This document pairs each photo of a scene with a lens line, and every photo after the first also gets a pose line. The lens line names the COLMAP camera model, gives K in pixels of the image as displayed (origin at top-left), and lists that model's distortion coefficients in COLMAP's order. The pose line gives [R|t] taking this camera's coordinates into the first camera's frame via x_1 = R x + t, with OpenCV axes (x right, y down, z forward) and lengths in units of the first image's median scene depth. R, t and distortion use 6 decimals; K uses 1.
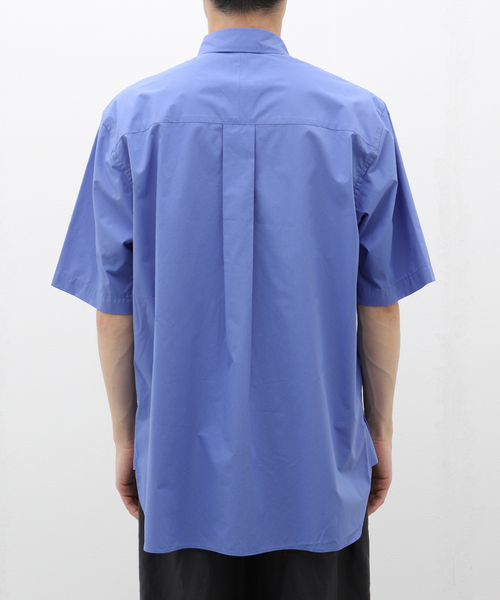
lens RADIAL K [[2081.6, 0, 250.0], [0, 2081.6, 300.4], [0, 0, 1]] dist [-0.244876, 0.000000]
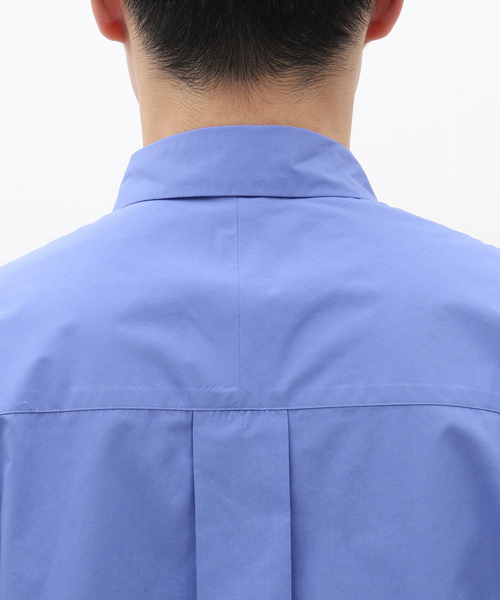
lens RADIAL K [[2081.6, 0, 250.0], [0, 2081.6, 298.5], [0, 0, 1]] dist [-0.244876, 0.000000]
pose [[0.999430, -0.032708, 0.008384, -0.005987], [0.033253, 0.996542, -0.076147, -0.077232], [-0.005865, 0.076382, 0.997061, 0.664104]]
